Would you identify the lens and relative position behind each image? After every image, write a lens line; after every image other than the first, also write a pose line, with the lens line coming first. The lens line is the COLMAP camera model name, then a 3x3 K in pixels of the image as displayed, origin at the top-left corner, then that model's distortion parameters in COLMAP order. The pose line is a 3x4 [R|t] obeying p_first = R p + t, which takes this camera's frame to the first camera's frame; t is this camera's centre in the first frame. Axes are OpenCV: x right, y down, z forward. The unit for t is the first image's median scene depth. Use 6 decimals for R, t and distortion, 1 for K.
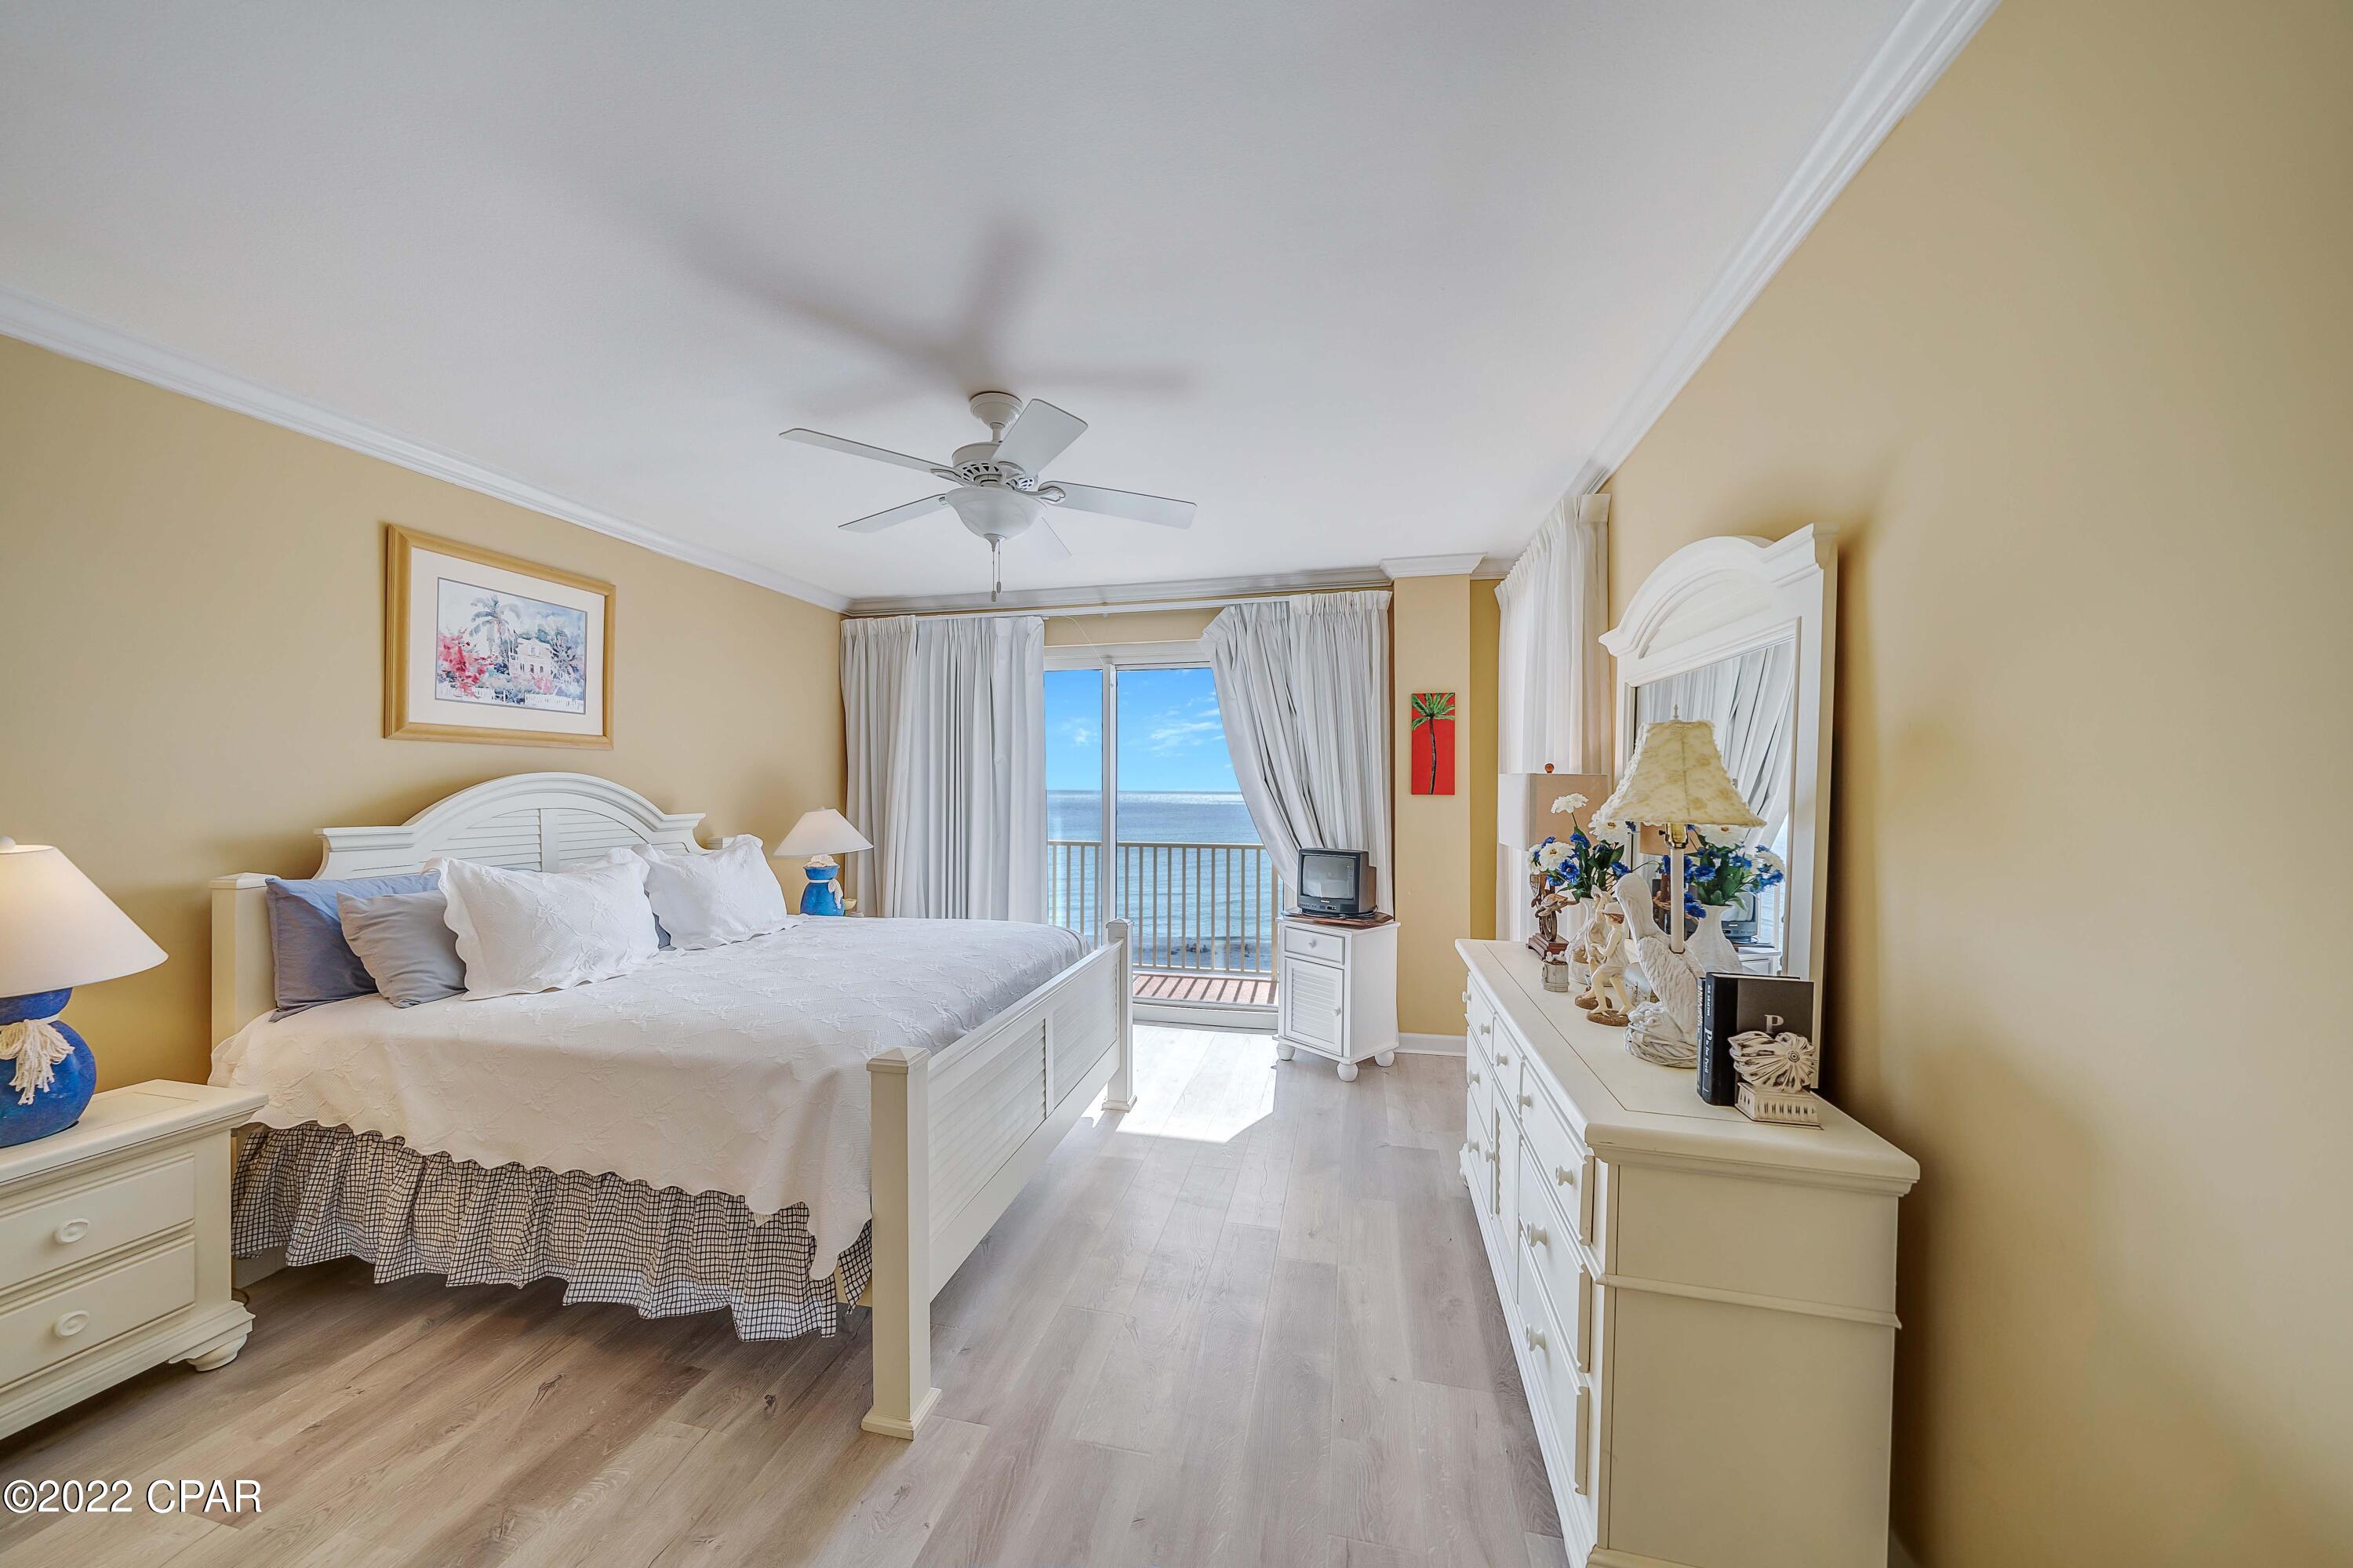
lens RADIAL K [[820.0, 0, 1178.8], [0, 820.0, 788.3], [0, 0, 1]] dist [-0.005207, 0.000386]
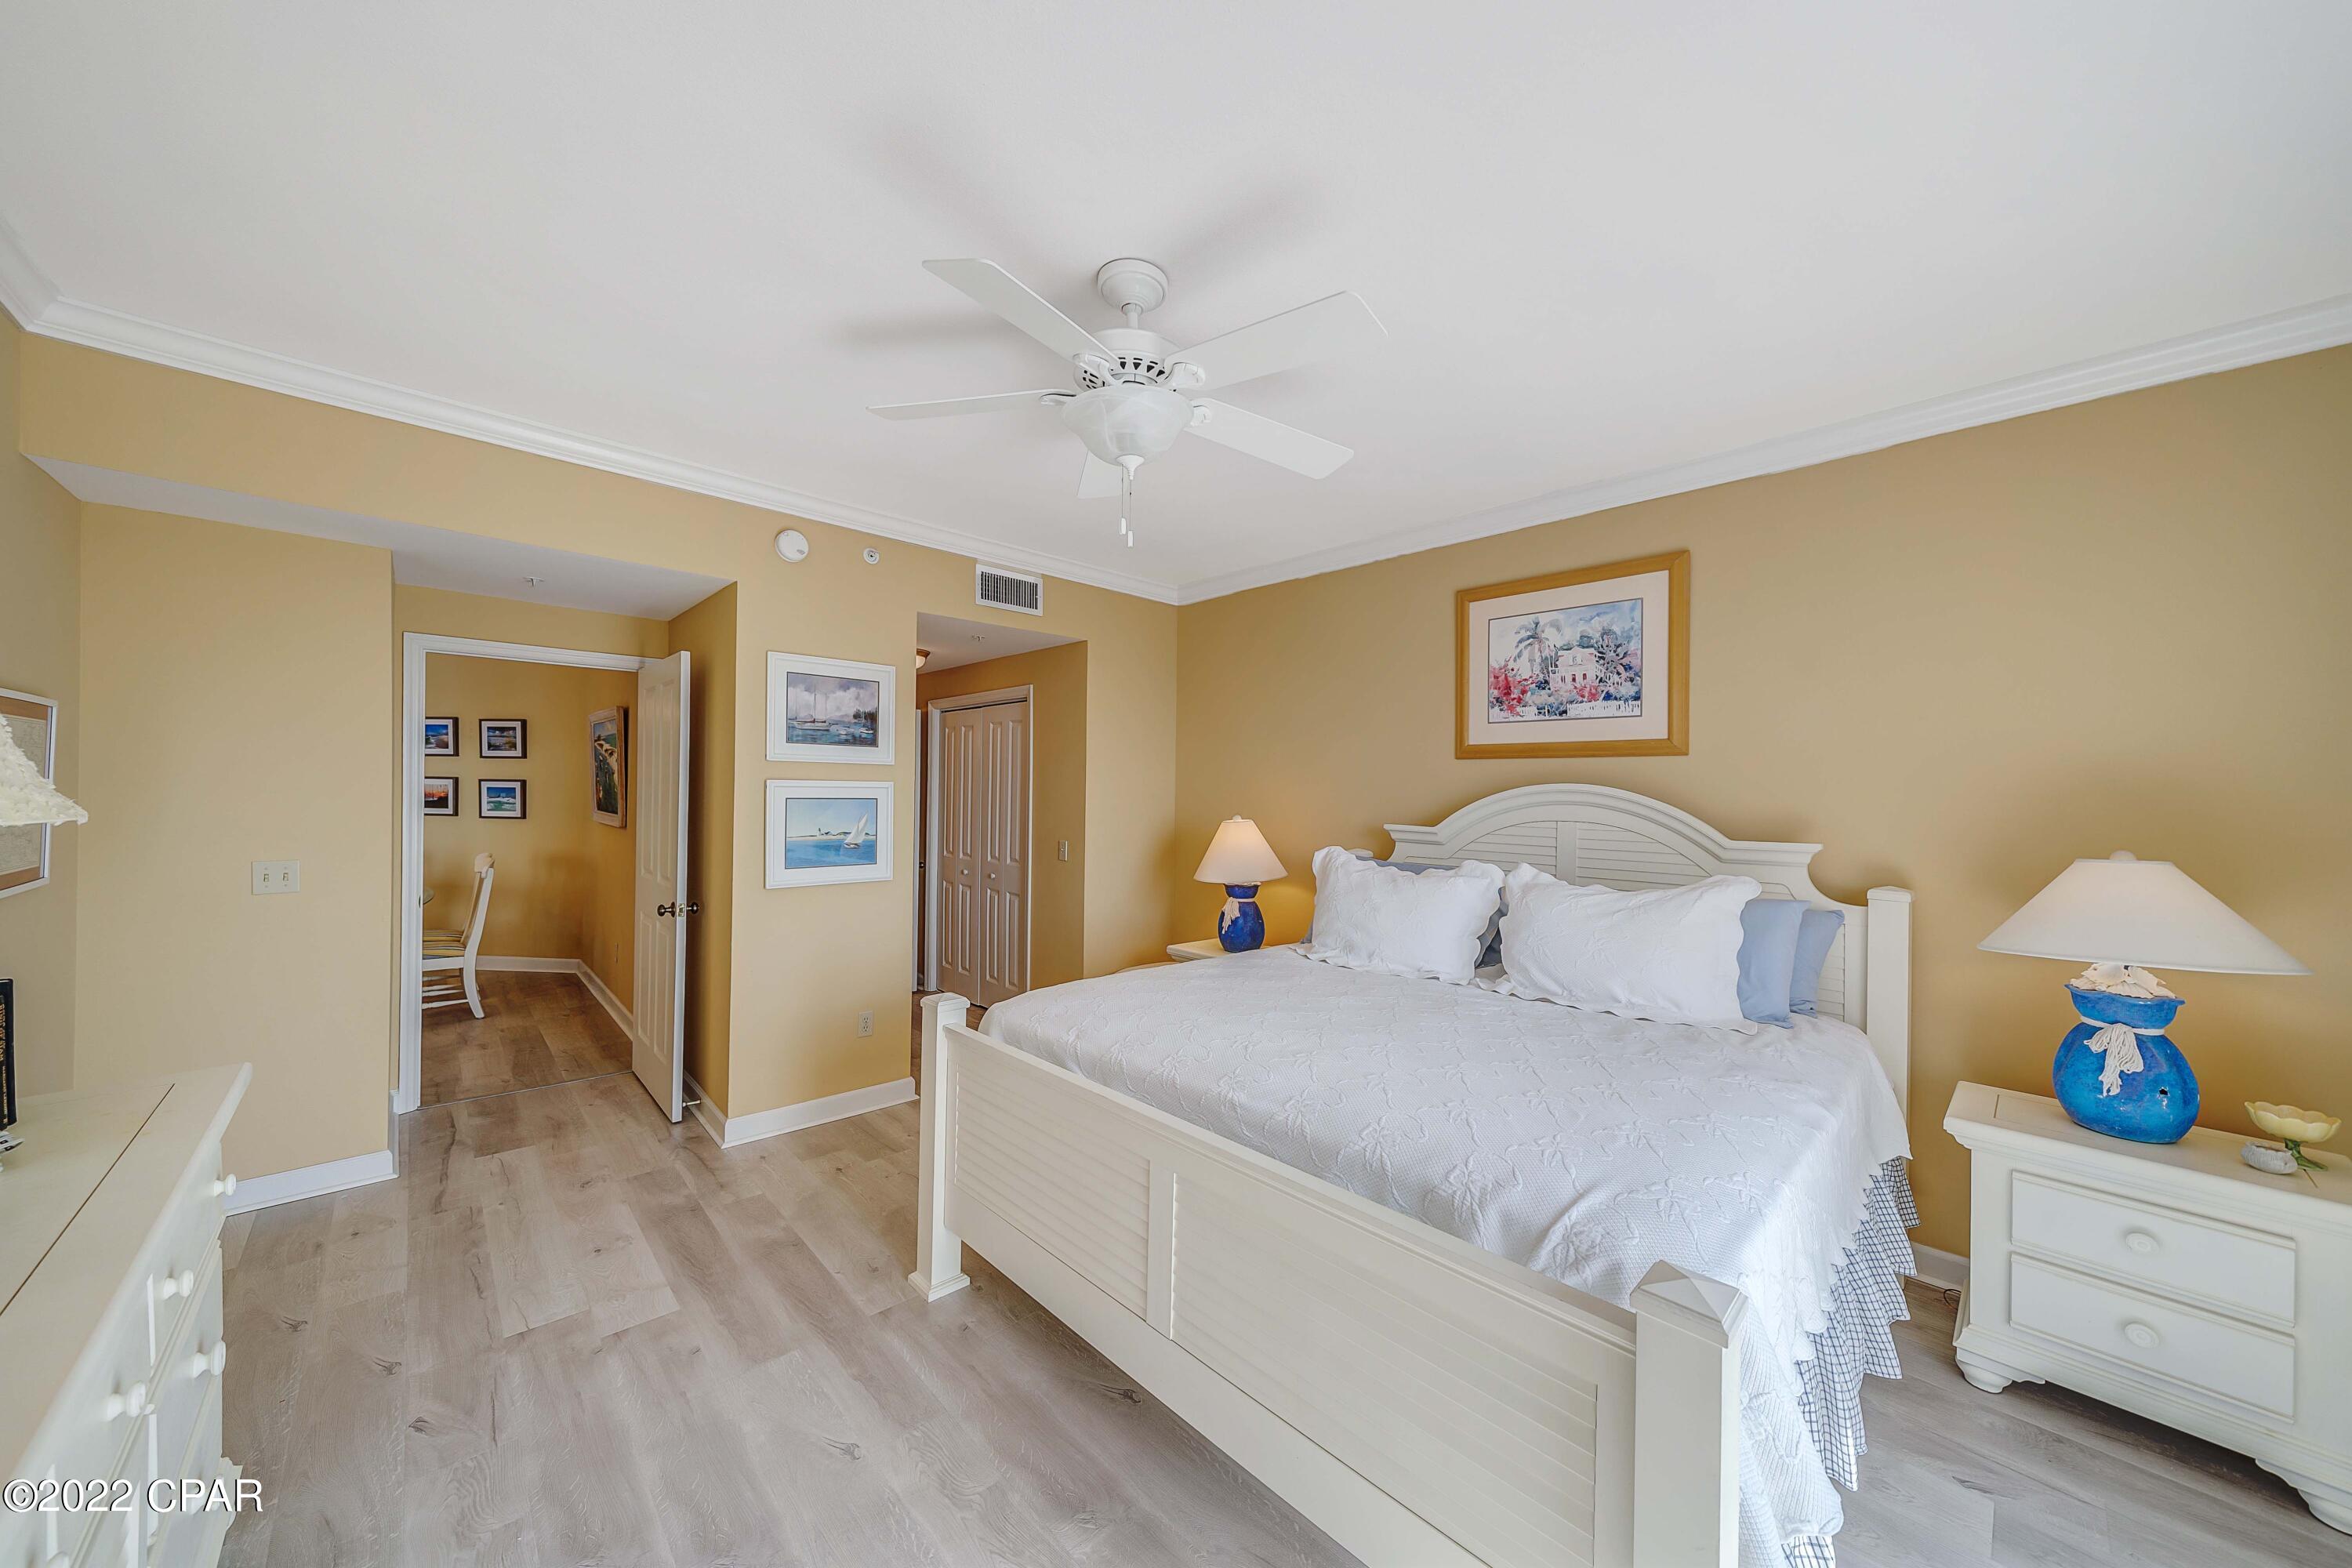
lens RADIAL K [[819.6, 0, 1168.8], [0, 819.6, 793.2], [0, 0, 1]] dist [-0.005207, 0.000386]
pose [[-0.576884, -0.004560, -0.816814, 0.306411], [-0.016354, 0.999848, 0.005968, -0.006726], [0.816663, 0.016802, -0.576871, 1.234455]]
